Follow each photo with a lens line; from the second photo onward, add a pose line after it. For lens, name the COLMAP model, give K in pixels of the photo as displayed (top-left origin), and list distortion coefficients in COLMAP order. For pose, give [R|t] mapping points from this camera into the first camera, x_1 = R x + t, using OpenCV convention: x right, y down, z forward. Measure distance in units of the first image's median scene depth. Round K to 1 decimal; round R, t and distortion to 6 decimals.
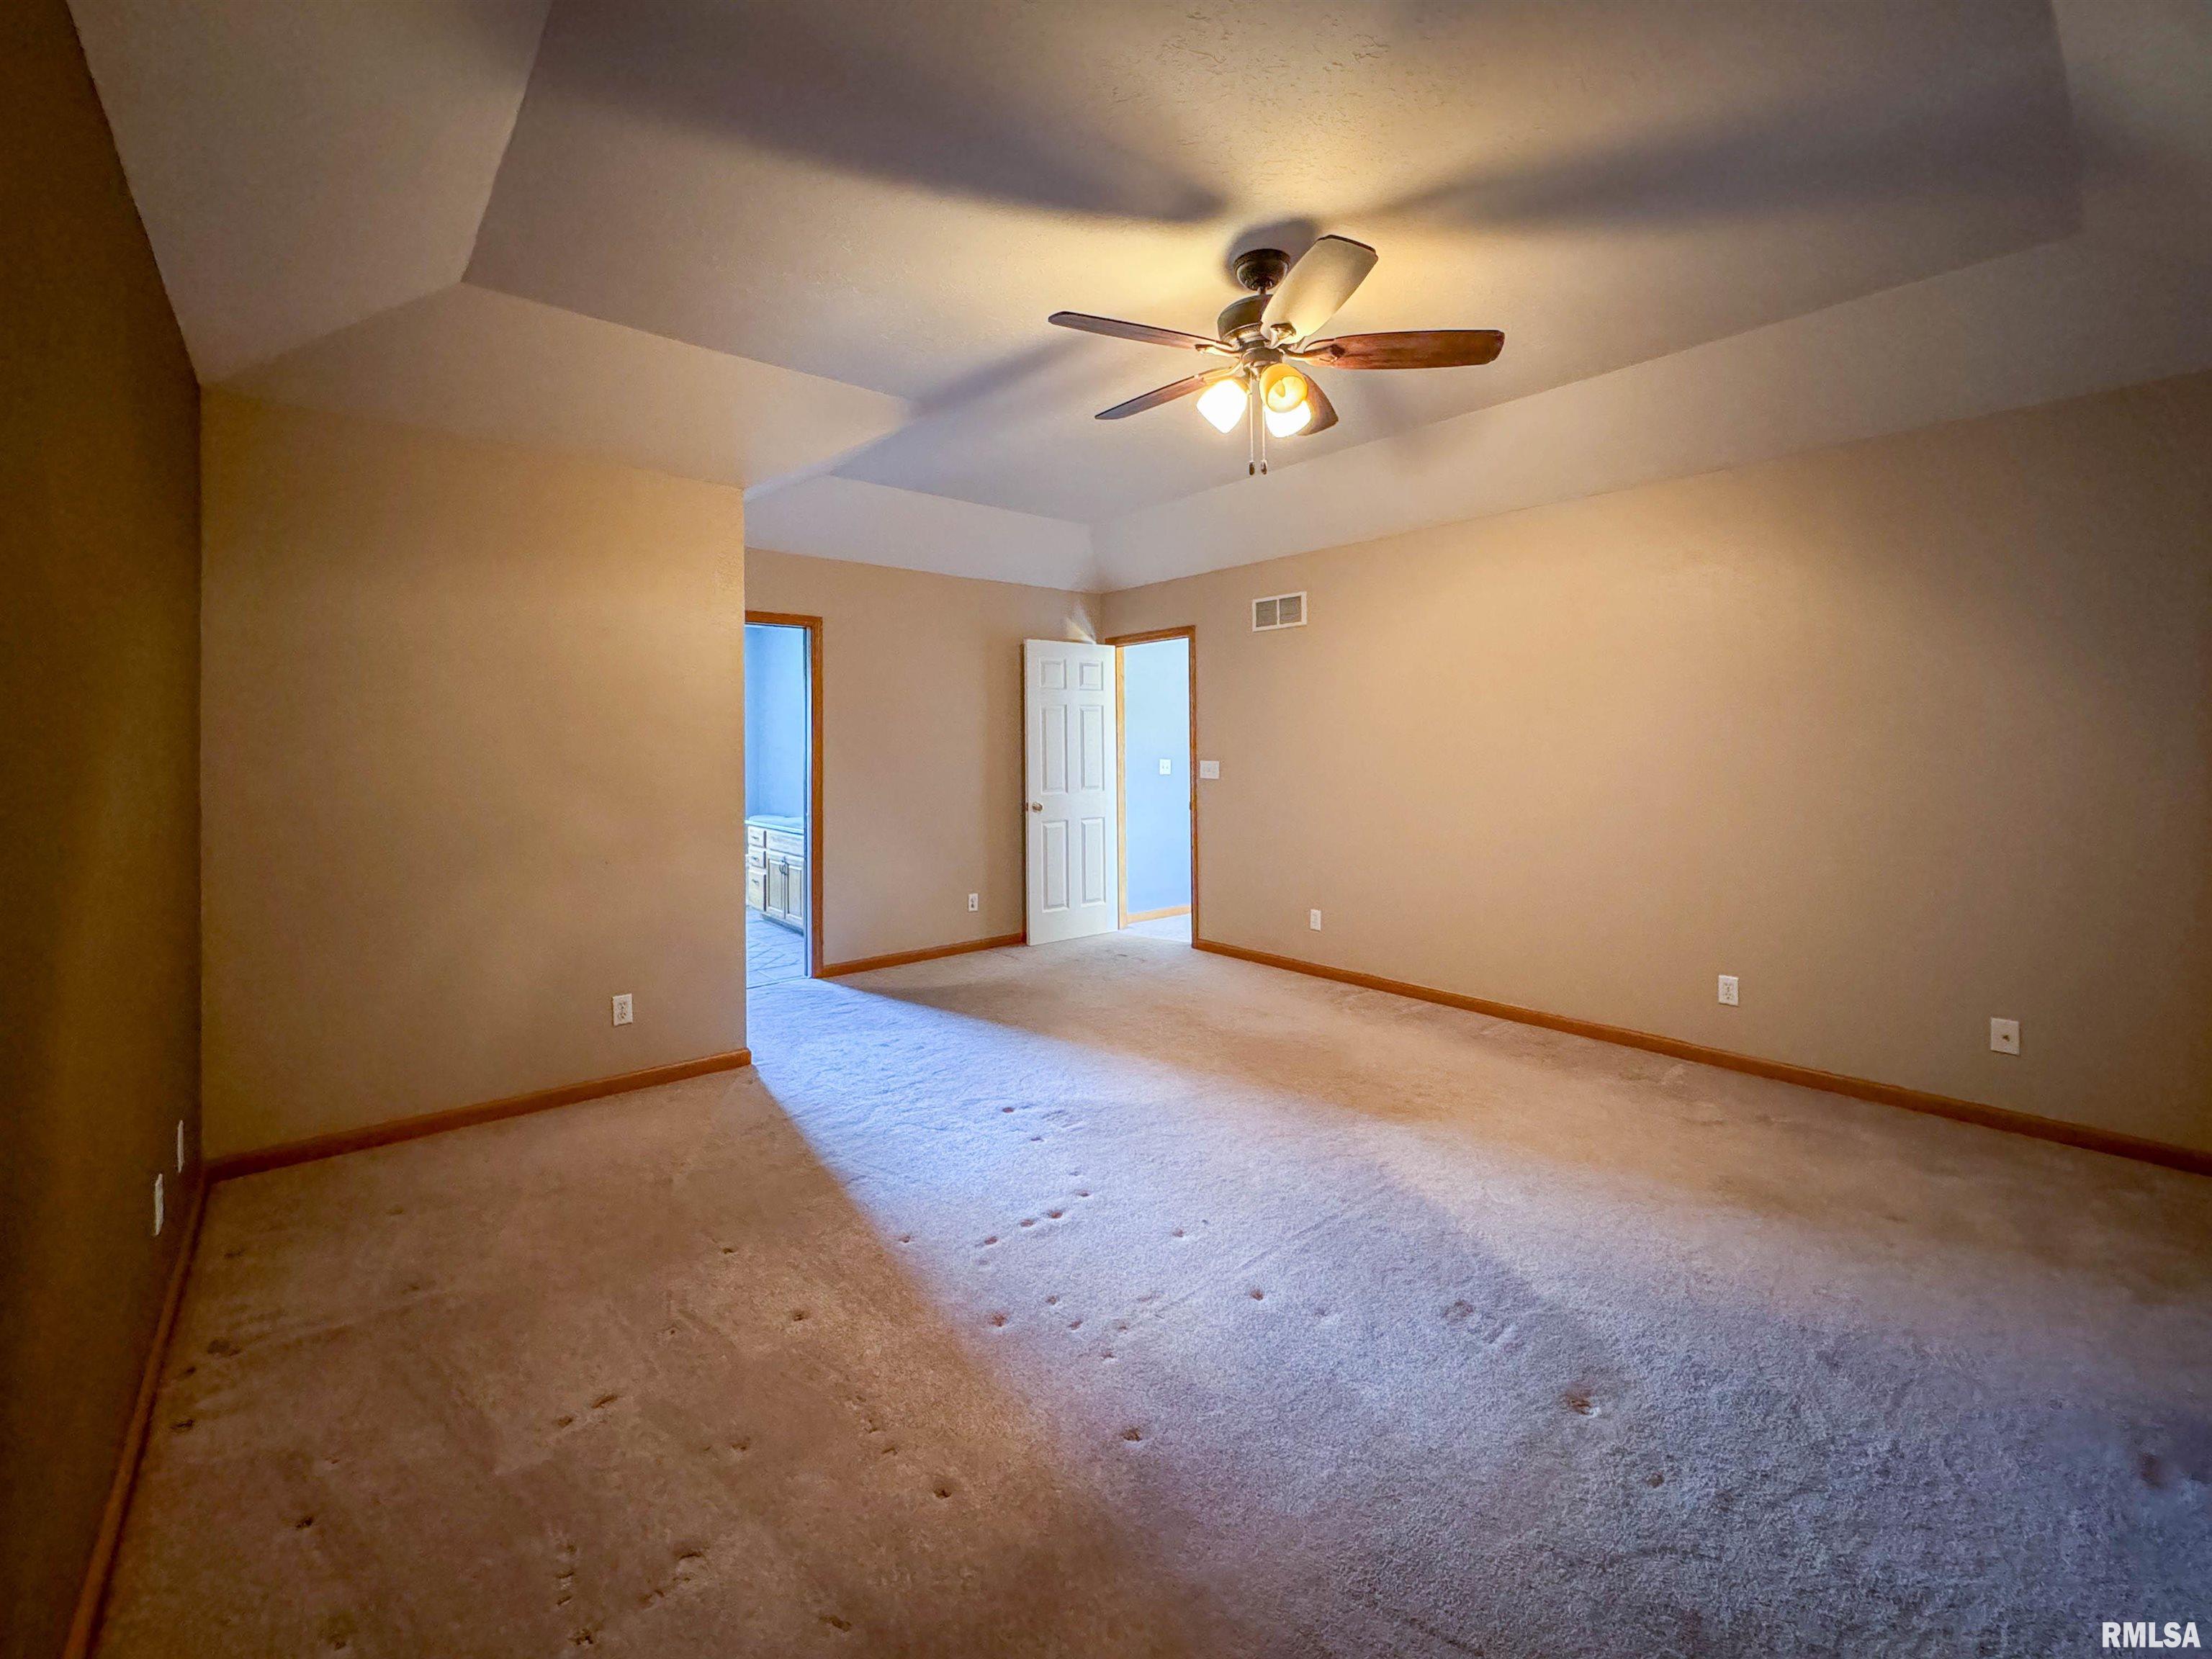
lens RADIAL K [[879.6, 0, 1106.0], [0, 879.6, 829.5], [0, 0, 1]] dist [0.000509, 0.000292]
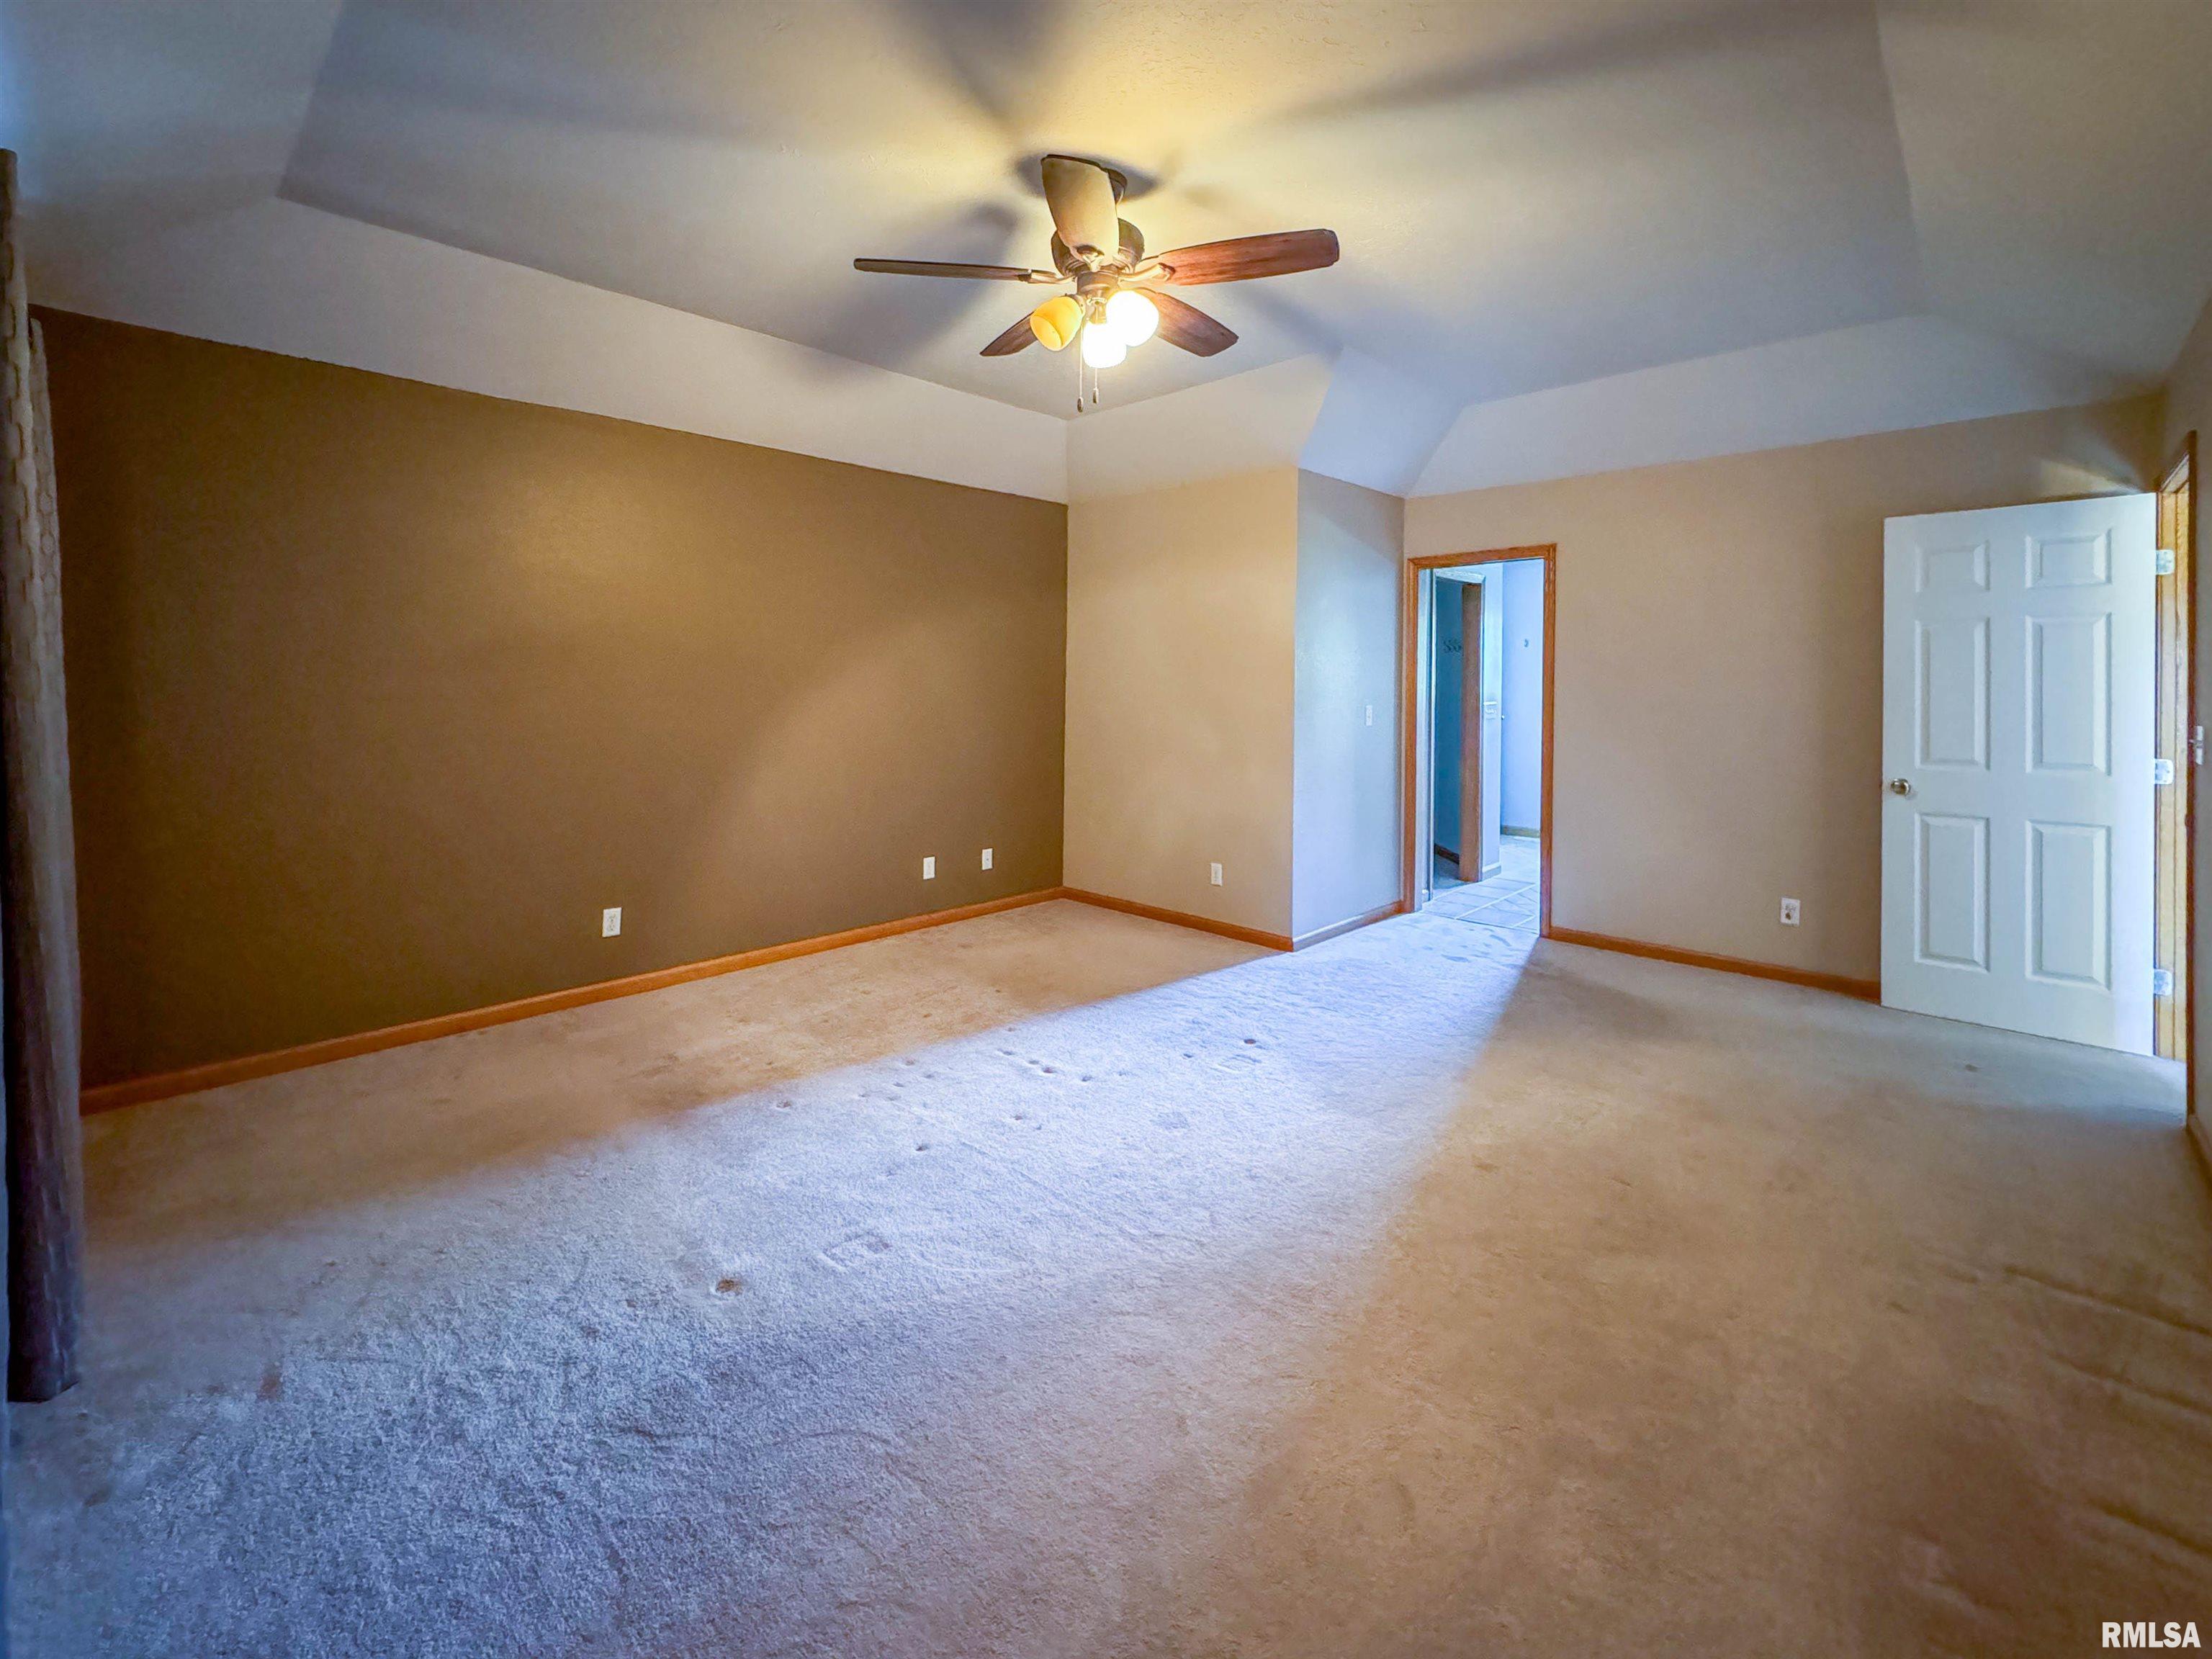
lens RADIAL K [[905.1, 0, 1100.9], [0, 905.1, 777.9], [0, 0, 1]] dist [-0.001197, 0.000101]
pose [[0.141152, 0.108064, -0.984072, 0.465165], [-0.101858, 0.990334, 0.094142, -0.034292], [0.984734, 0.086947, 0.150795, 0.349465]]
